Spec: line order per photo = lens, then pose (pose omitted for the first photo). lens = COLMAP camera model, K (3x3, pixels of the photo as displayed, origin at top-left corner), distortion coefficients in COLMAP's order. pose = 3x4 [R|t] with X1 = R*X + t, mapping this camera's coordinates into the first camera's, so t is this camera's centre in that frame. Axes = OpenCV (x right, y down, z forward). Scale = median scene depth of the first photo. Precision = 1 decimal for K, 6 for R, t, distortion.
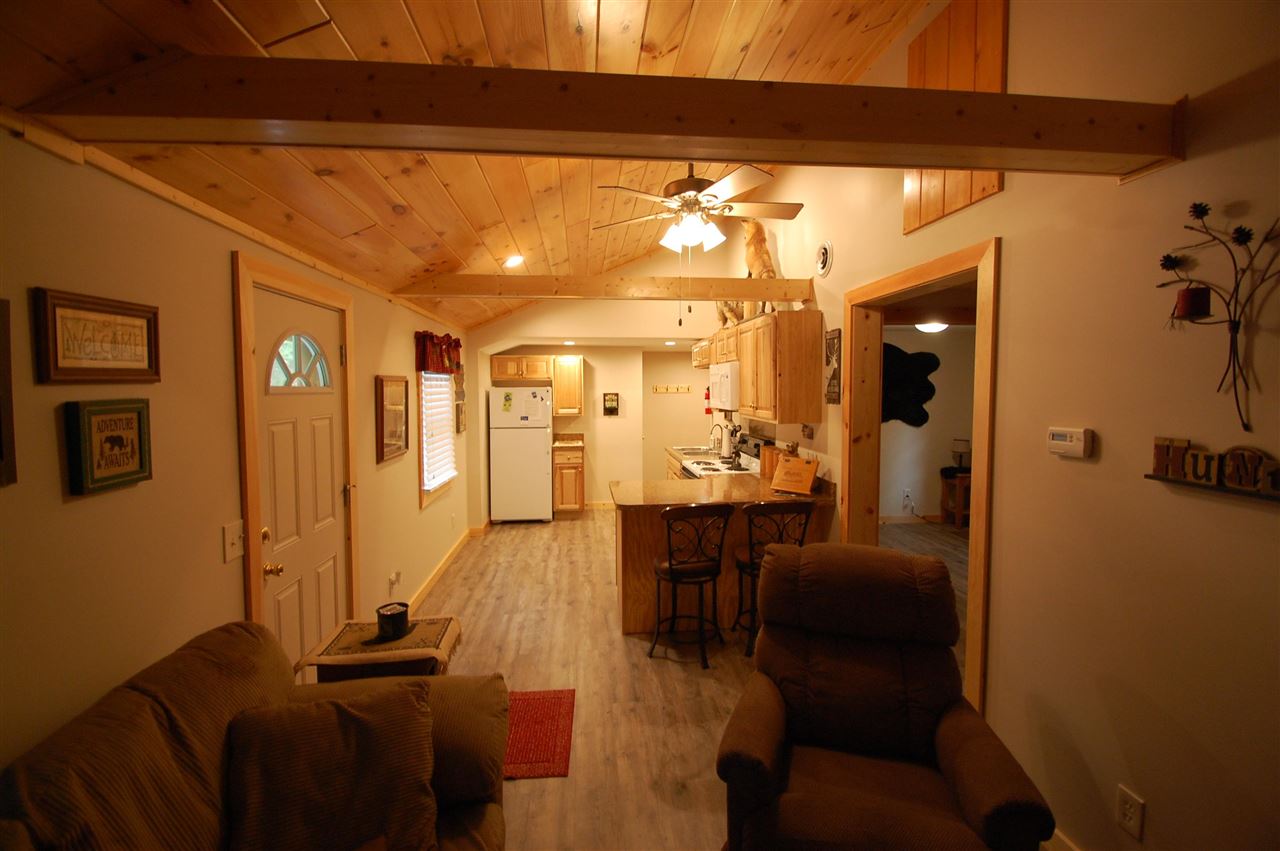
lens RADIAL K [[568.5, 0, 635.8], [0, 568.5, 422.5], [0, 0, 1]] dist [0.003705, -0.001233]
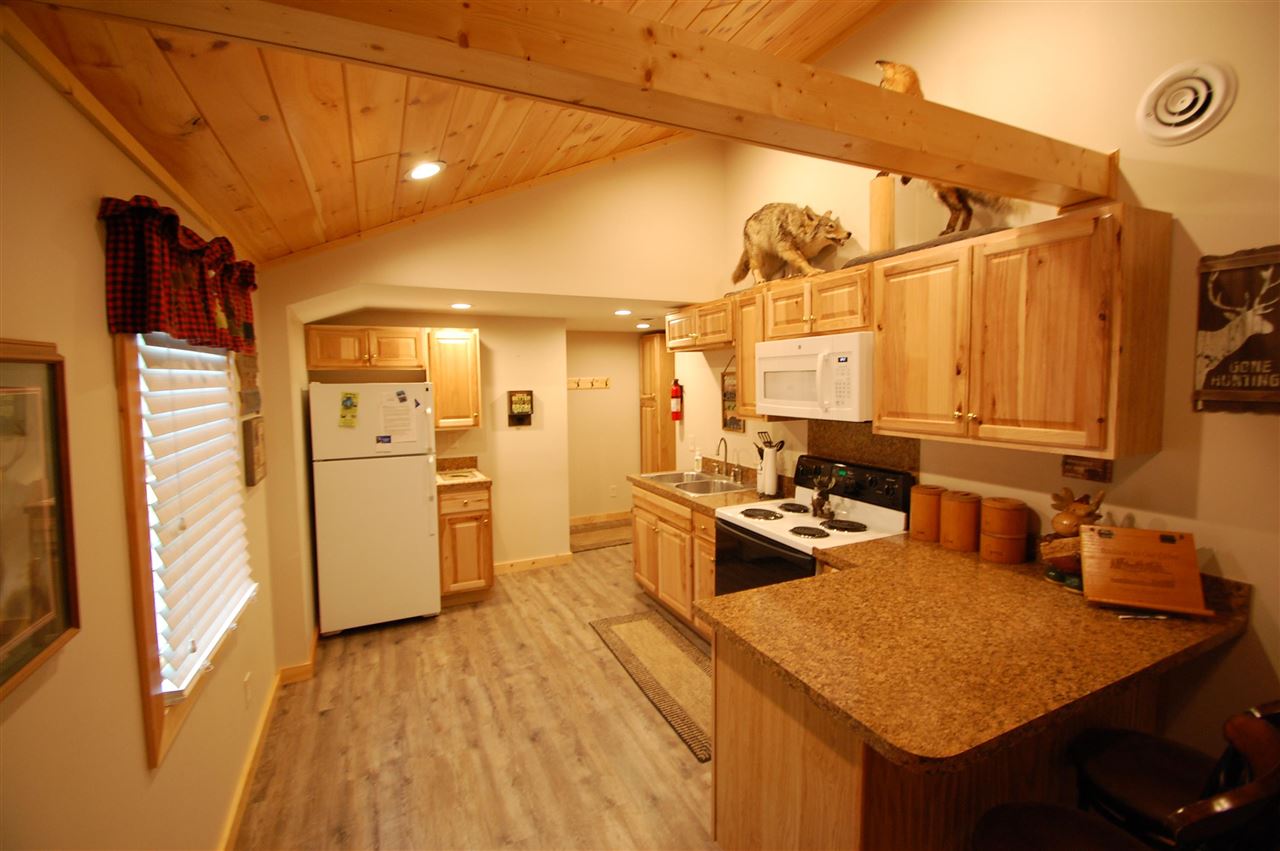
lens RADIAL K [[568.5, 0, 641.6], [0, 568.5, 421.0], [0, 0, 1]] dist [0.003705, -0.001233]
pose [[0.942603, -0.031573, 0.332418, -0.143273], [0.028753, 0.999497, 0.013398, -0.025368], [-0.332674, -0.003071, 0.943037, 0.400430]]
